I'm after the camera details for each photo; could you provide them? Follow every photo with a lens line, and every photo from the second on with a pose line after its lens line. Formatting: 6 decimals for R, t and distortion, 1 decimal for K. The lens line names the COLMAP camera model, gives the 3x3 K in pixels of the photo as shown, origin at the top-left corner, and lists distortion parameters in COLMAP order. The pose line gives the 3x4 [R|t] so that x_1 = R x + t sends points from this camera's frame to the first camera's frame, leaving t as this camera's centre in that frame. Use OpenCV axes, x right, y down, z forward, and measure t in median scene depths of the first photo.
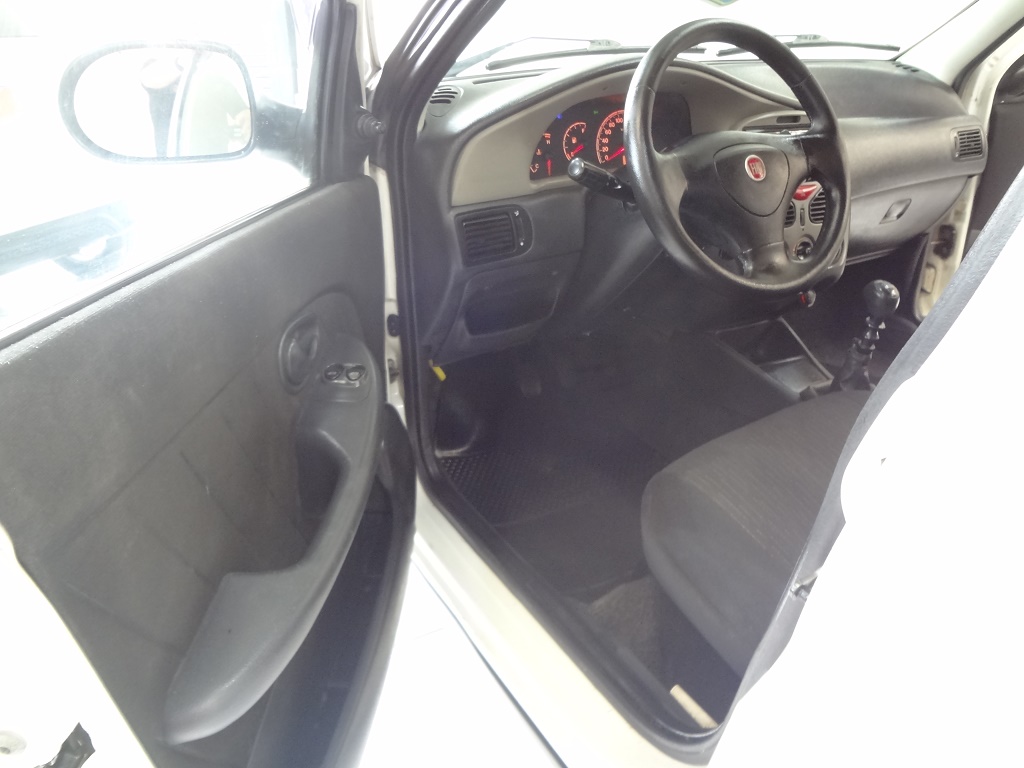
lens RADIAL K [[753.2, 0, 506.1], [0, 753.2, 384.2], [0, 0, 1]] dist [-0.031166, -0.003281]
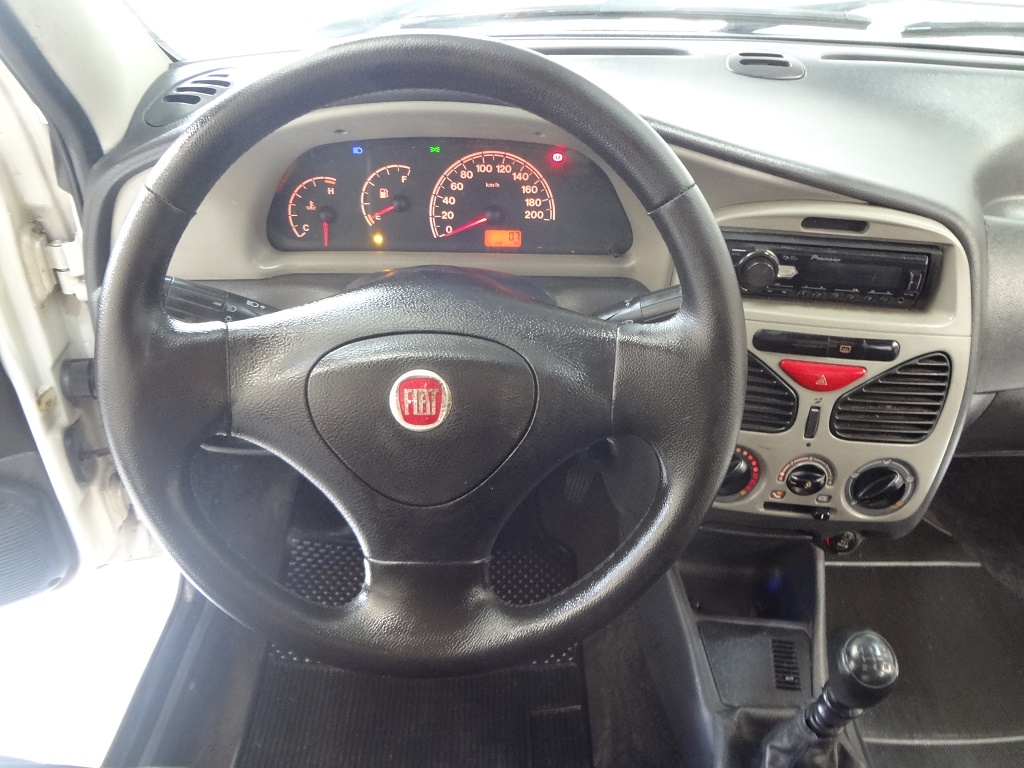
lens RADIAL K [[753.2, 0, 506.6], [0, 753.2, 381.0], [0, 0, 1]] dist [-0.031166, -0.003281]
pose [[0.863245, 0.308734, -0.399363, 0.439911], [-0.246821, 0.948288, 0.199572, -0.319454], [0.440326, -0.073708, 0.894807, 0.498559]]
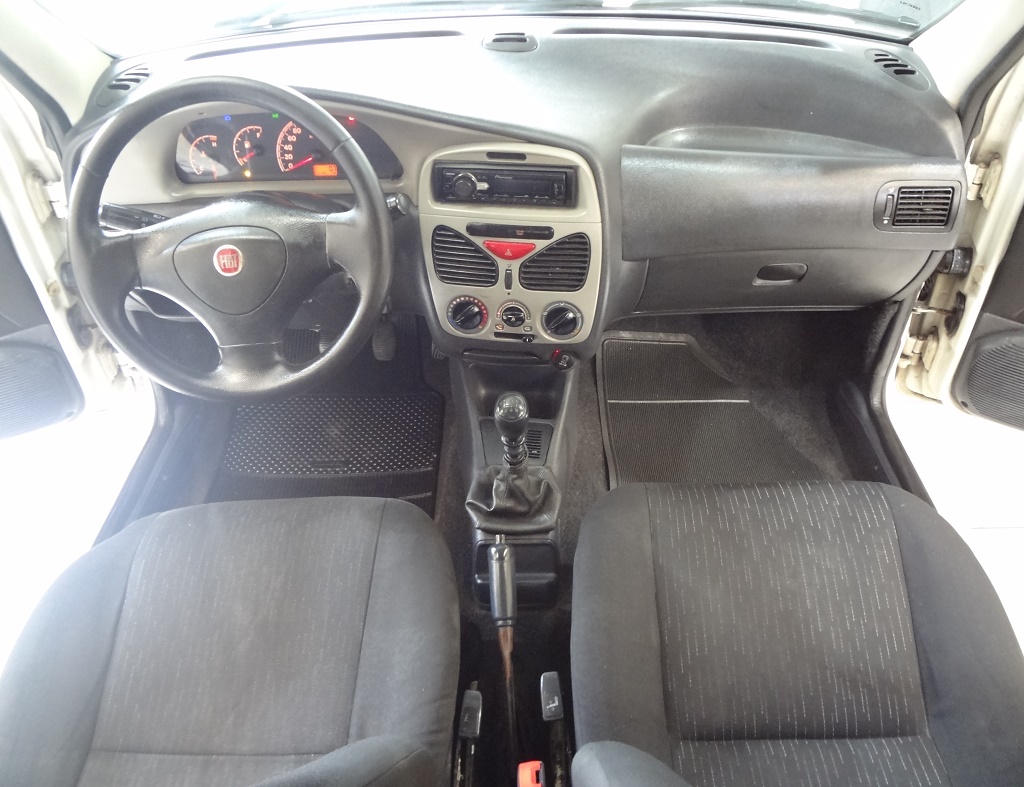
lens RADIAL K [[755.0, 0, 510.0], [0, 755.0, 389.2], [0, 0, 1]] dist [-0.037337, -0.001008]
pose [[0.864021, 0.330874, -0.379461, 0.800916], [-0.216305, 0.924568, 0.313665, -0.396508], [0.454621, -0.188933, 0.870416, 0.281593]]
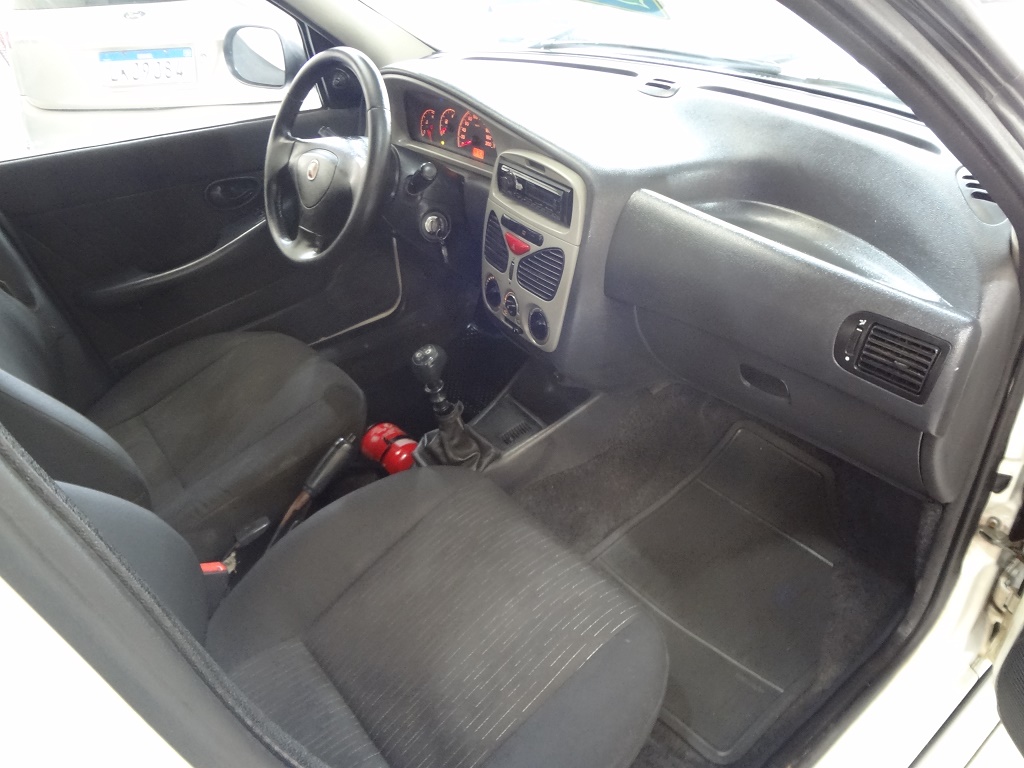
lens RADIAL K [[753.2, 0, 507.8], [0, 753.2, 382.6], [0, 0, 1]] dist [-0.031166, -0.003281]
pose [[0.144261, 0.550557, -0.822238, 1.322790], [-0.385927, 0.796433, 0.465568, -0.582398], [0.911180, 0.250161, 0.327370, 0.777449]]
